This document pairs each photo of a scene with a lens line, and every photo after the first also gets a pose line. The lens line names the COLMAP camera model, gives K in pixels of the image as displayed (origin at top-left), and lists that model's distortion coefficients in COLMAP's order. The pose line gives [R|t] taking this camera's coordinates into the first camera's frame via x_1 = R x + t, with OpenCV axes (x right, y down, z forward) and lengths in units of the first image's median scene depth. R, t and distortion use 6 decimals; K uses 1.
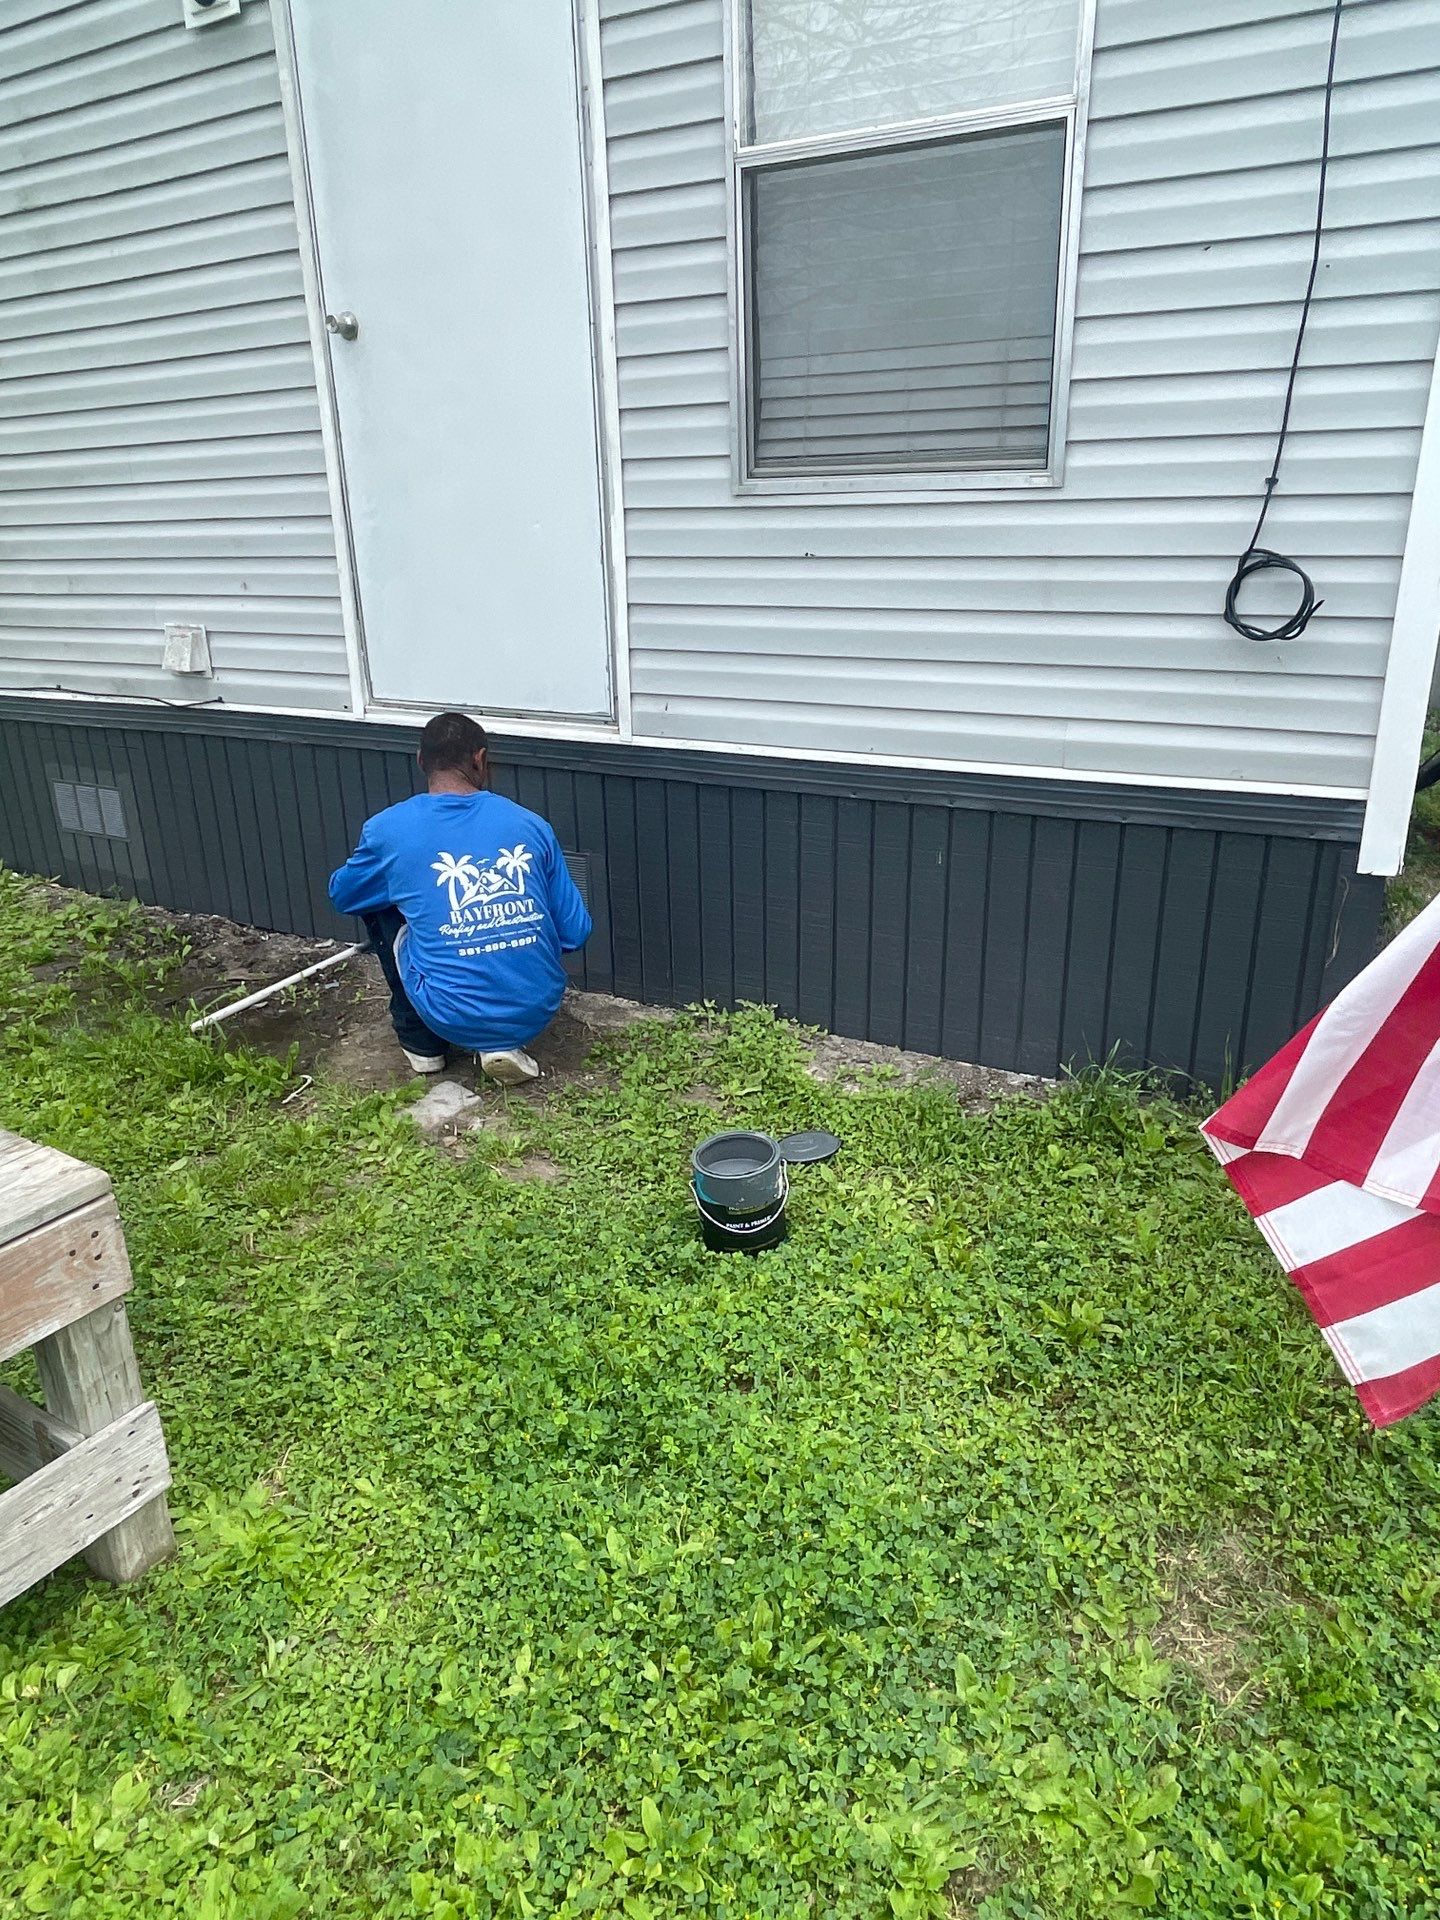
lens RADIAL K [[1256.2, 0, 720.0], [0, 1256.2, 960.0], [0, 0, 1]] dist [0.005306, -0.024752]
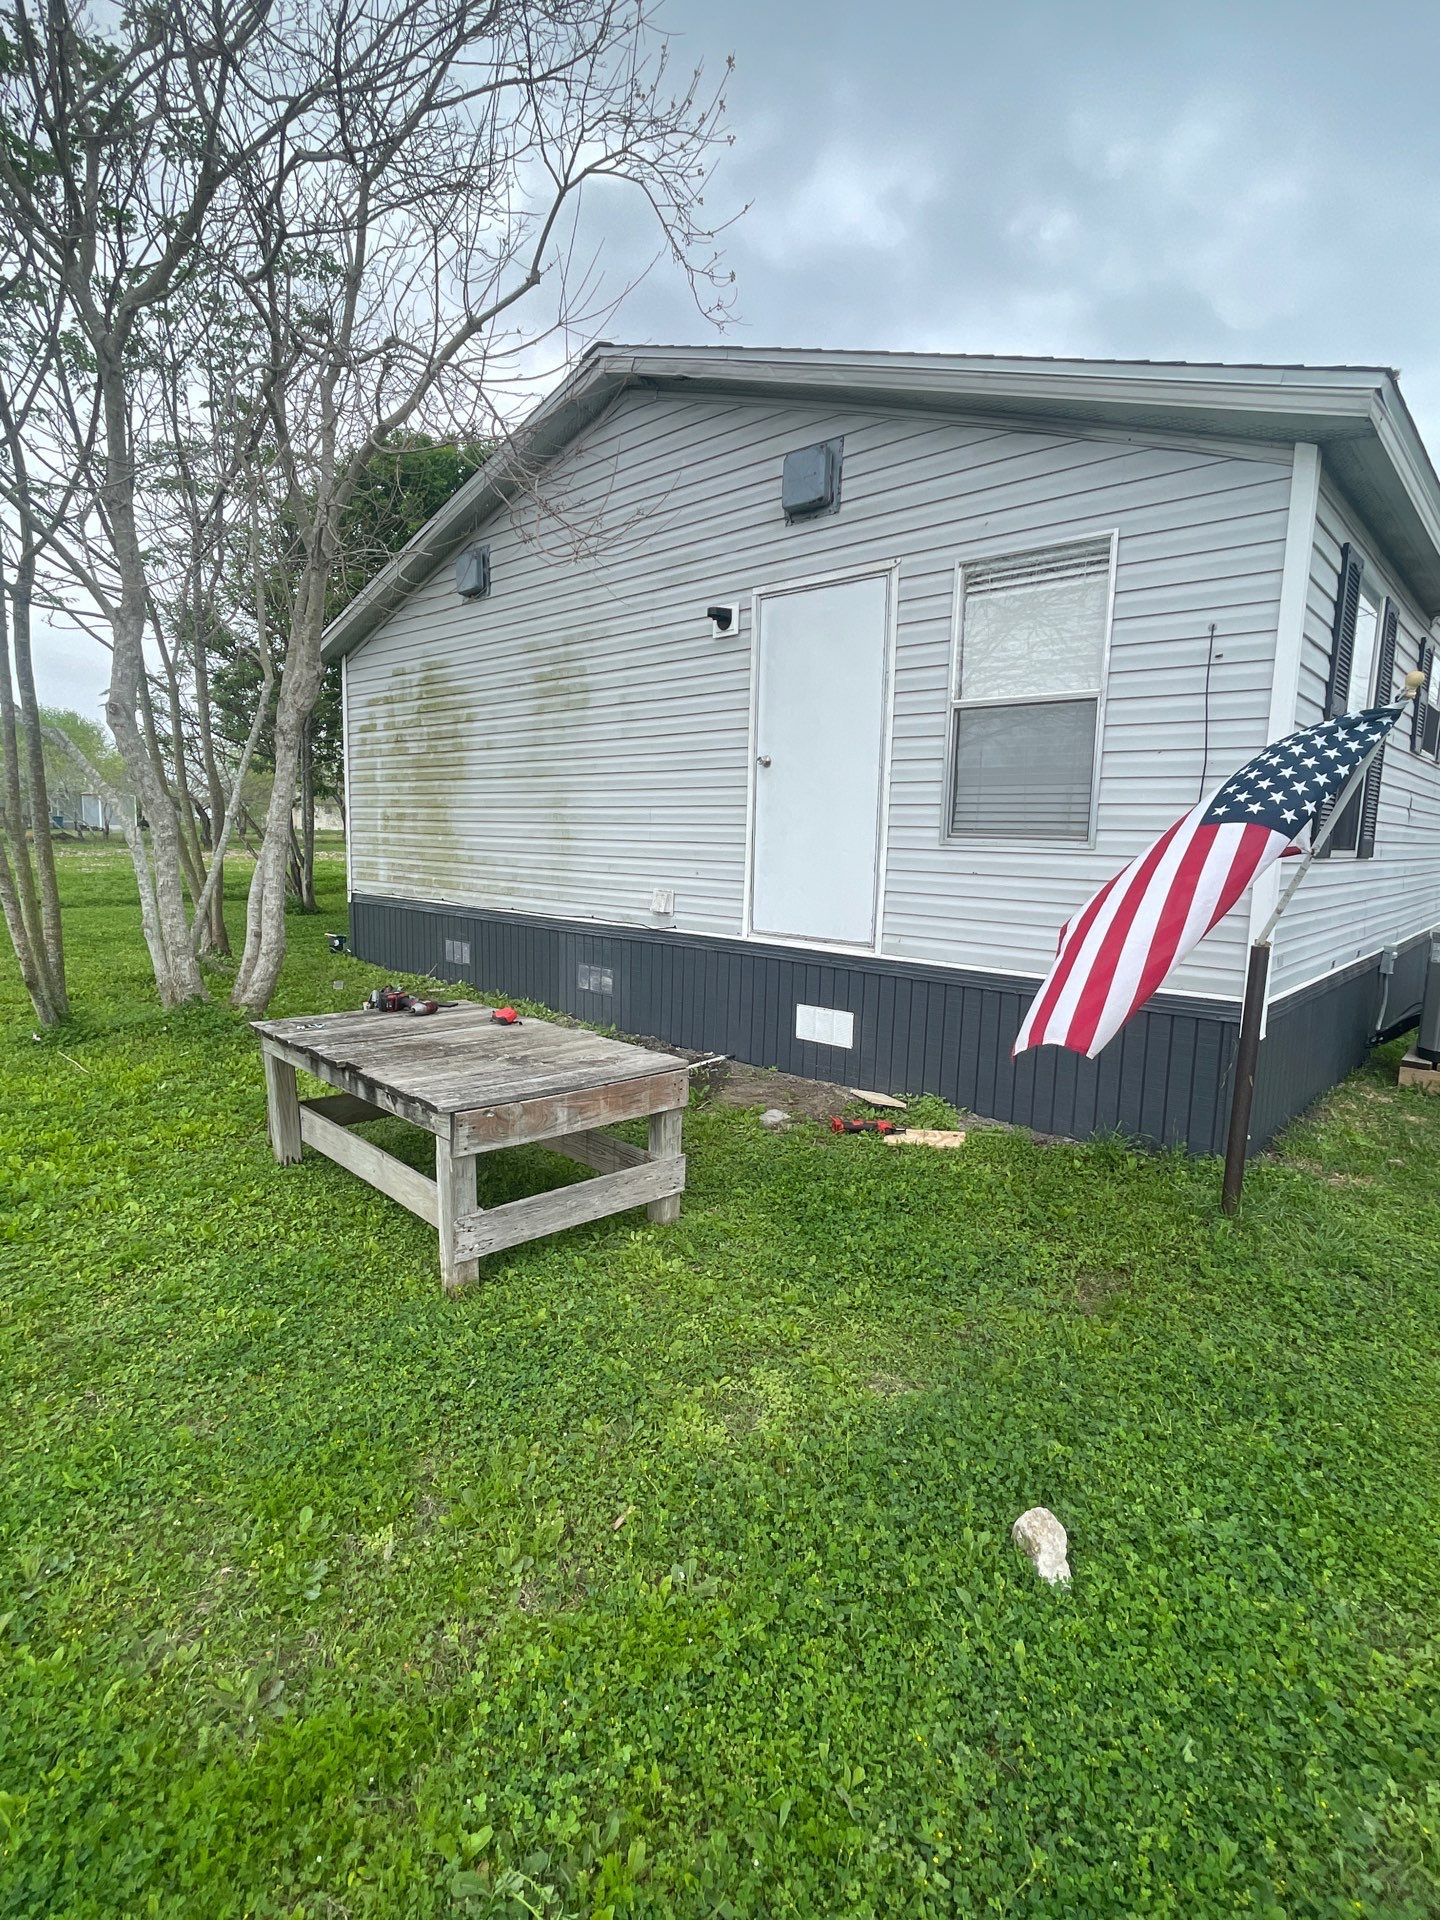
lens RADIAL K [[947.0, 0, 720.0], [0, 947.0, 960.0], [0, 0, 1]] dist [-0.000018, -0.000142]
pose [[0.970222, 0.077215, -0.229578, 0.029587], [-0.125165, 0.971296, -0.202280, 0.176266], [0.207369, 0.224991, 0.952038, -0.515840]]
